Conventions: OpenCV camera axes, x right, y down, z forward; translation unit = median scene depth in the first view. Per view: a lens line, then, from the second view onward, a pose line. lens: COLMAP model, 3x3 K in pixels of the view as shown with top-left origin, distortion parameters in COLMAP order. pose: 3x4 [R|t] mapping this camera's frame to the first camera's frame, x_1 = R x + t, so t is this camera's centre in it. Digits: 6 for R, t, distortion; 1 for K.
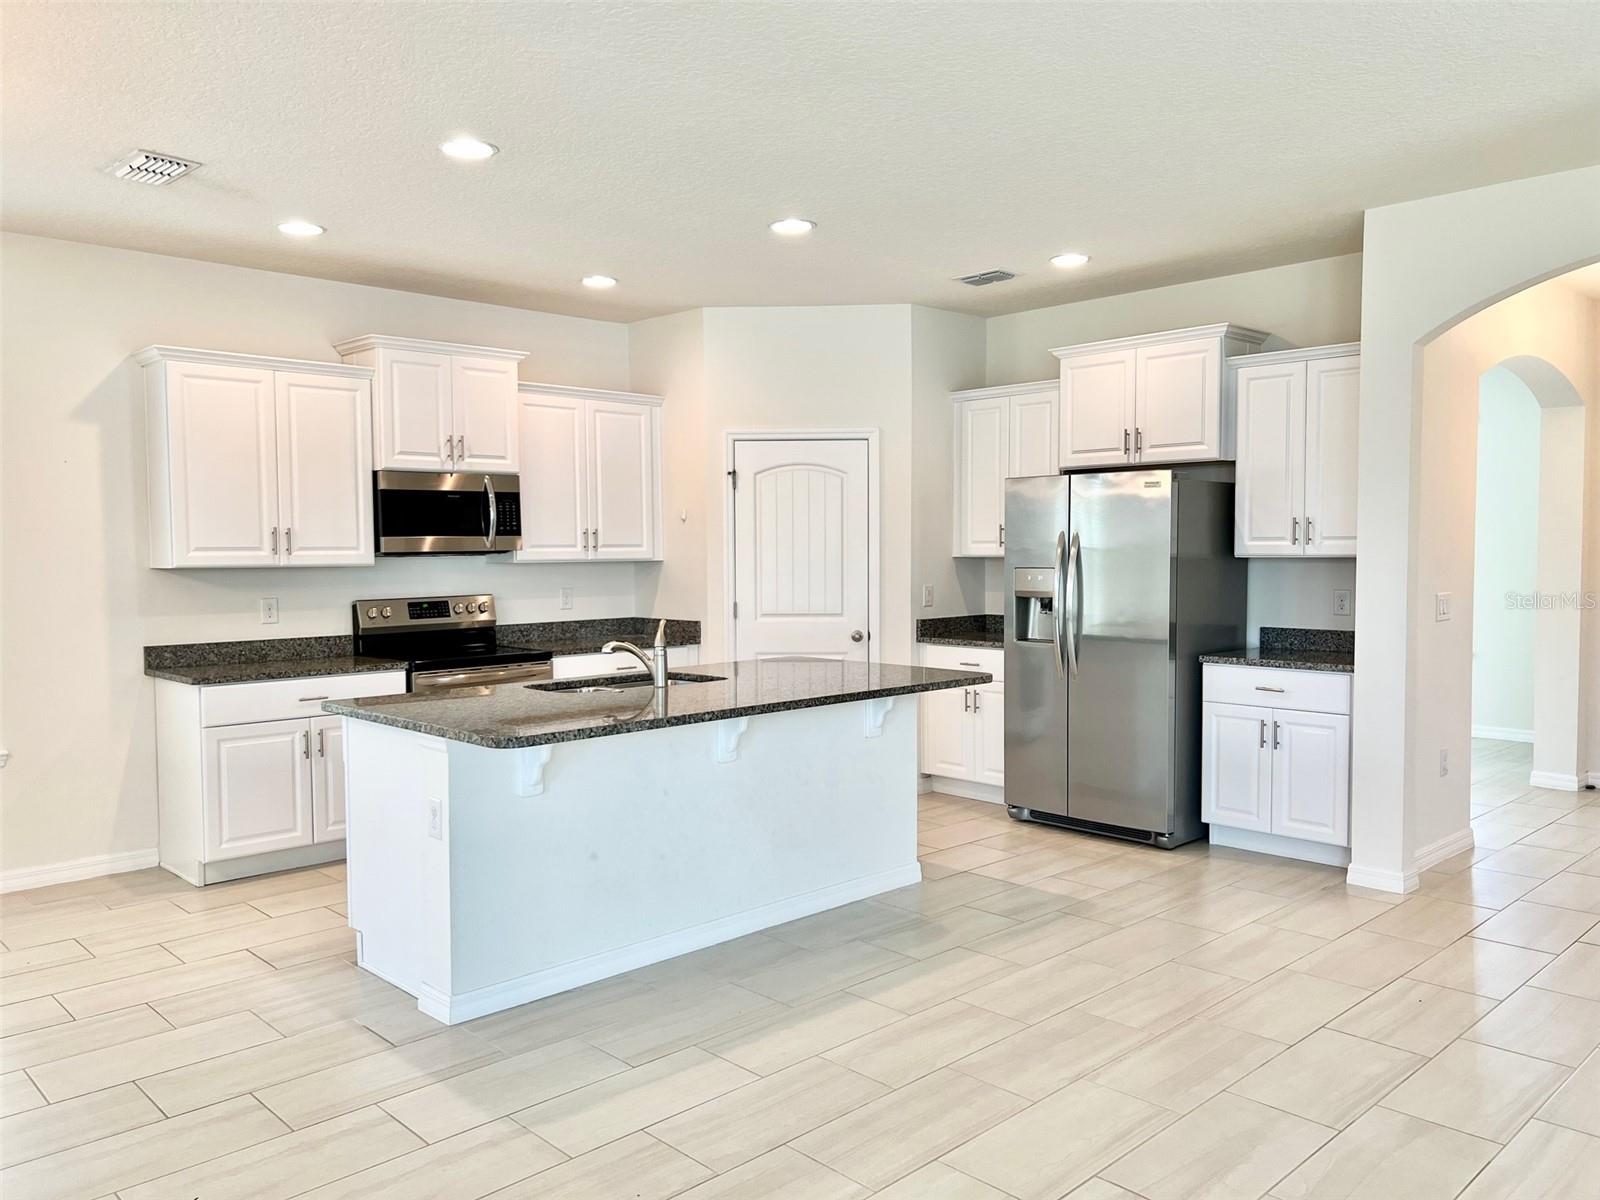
lens RADIAL K [[1209.2, 0, 800.0], [0, 1209.2, 600.0], [0, 0, 1]] dist [0.068036, -0.091397]
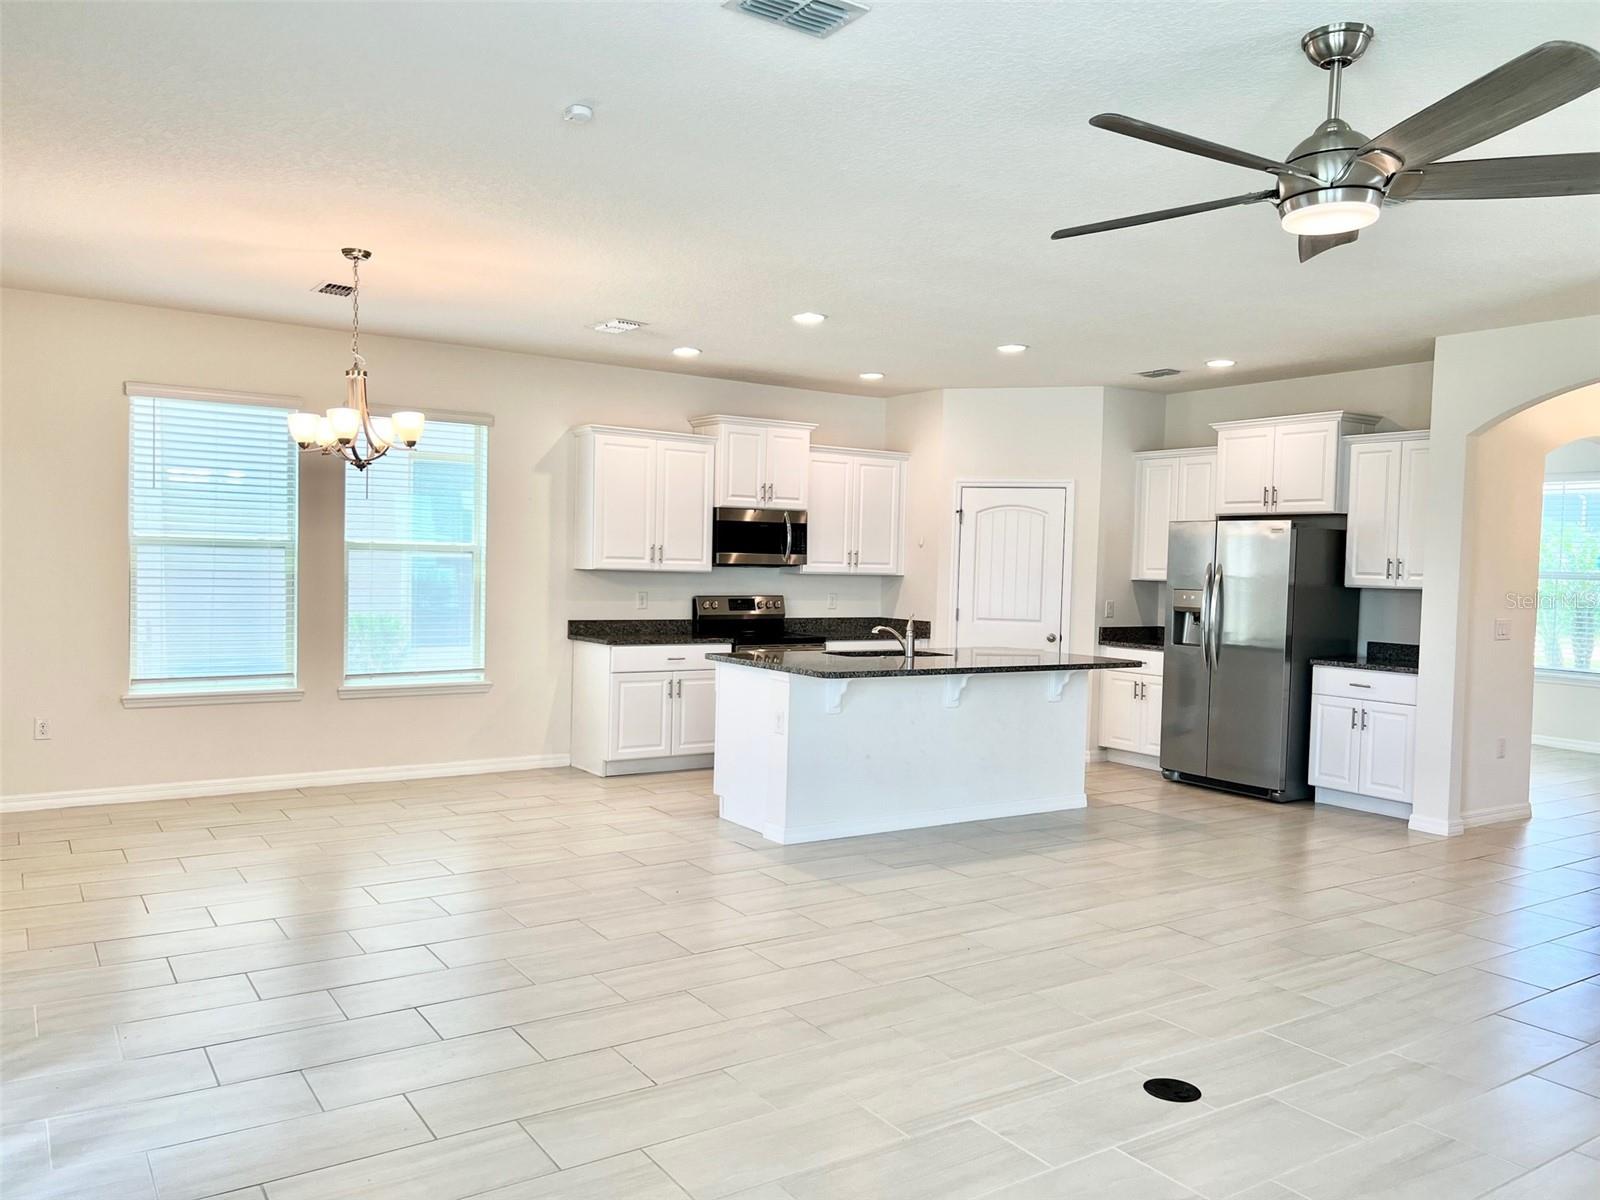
lens RADIAL K [[1197.7, 0, 800.0], [0, 1197.7, 600.0], [0, 0, 1]] dist [0.150272, -0.315577]
pose [[0.983586, 0.037160, -0.176570, 0.010143], [-0.039857, 0.999136, -0.011752, 0.017994], [0.175980, 0.018597, 0.984218, -0.398080]]
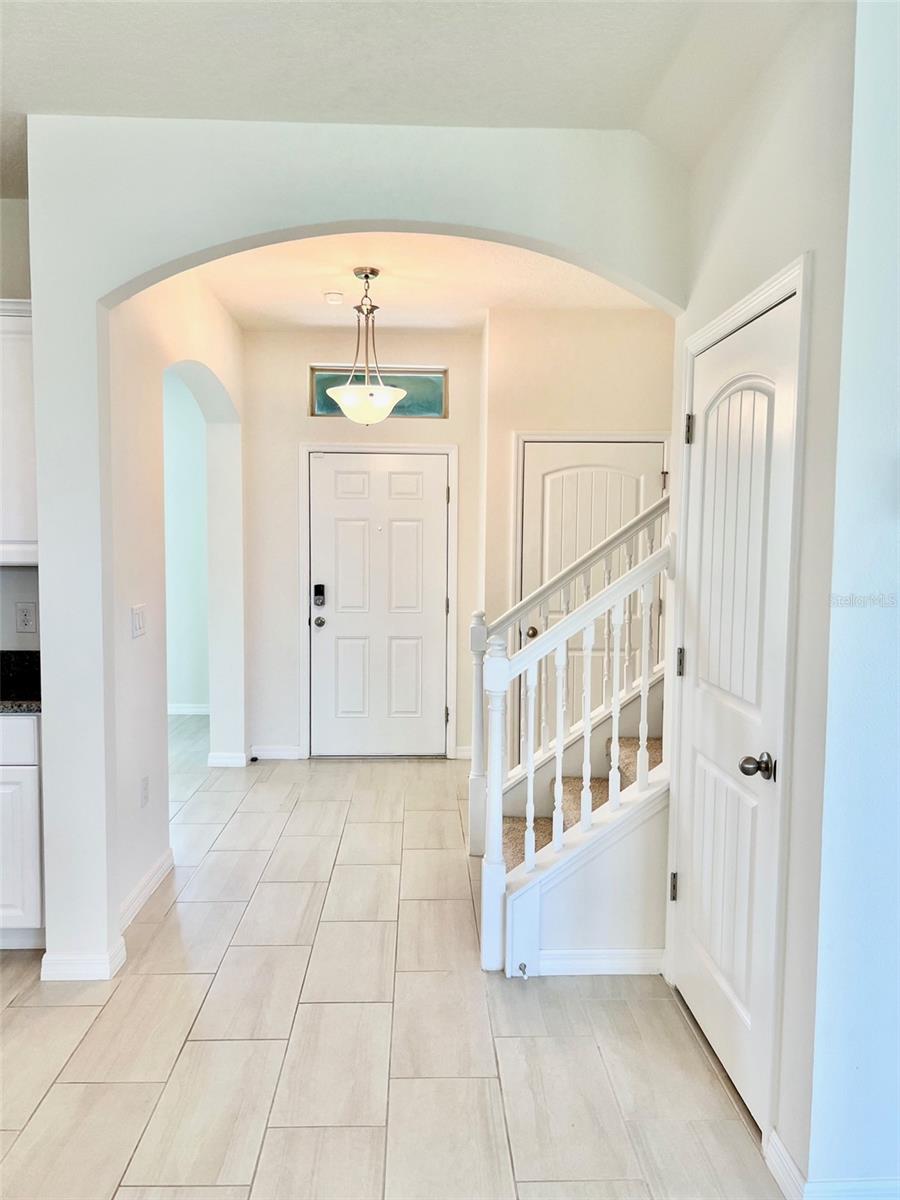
lens RADIAL K [[906.9, 0, 450.0], [0, 906.9, 600.0], [0, 0, 1]] dist [0.068036, -0.091397]
pose [[0.665417, -0.042781, 0.745245, 0.166482], [0.027869, 0.999084, 0.032468, -0.022342], [-0.745952, -0.000835, 0.666000, 0.355788]]
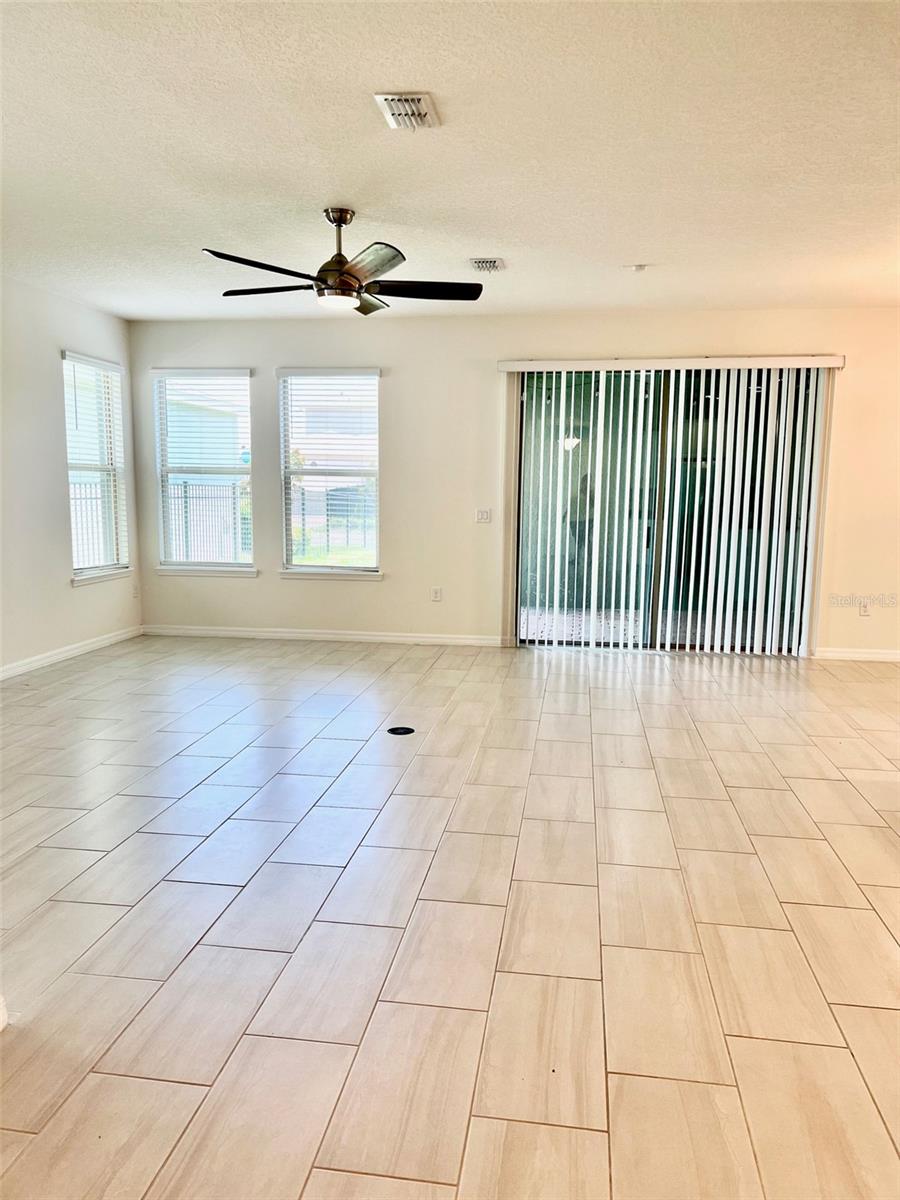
lens RADIAL K [[906.9, 0, 450.0], [0, 906.9, 600.0], [0, 0, 1]] dist [0.068036, -0.091397]
pose [[-0.789098, 0.076015, -0.609546, 0.569877], [-0.033703, 0.985461, 0.166525, -0.036181], [0.613342, 0.151949, -0.775063, 0.876615]]
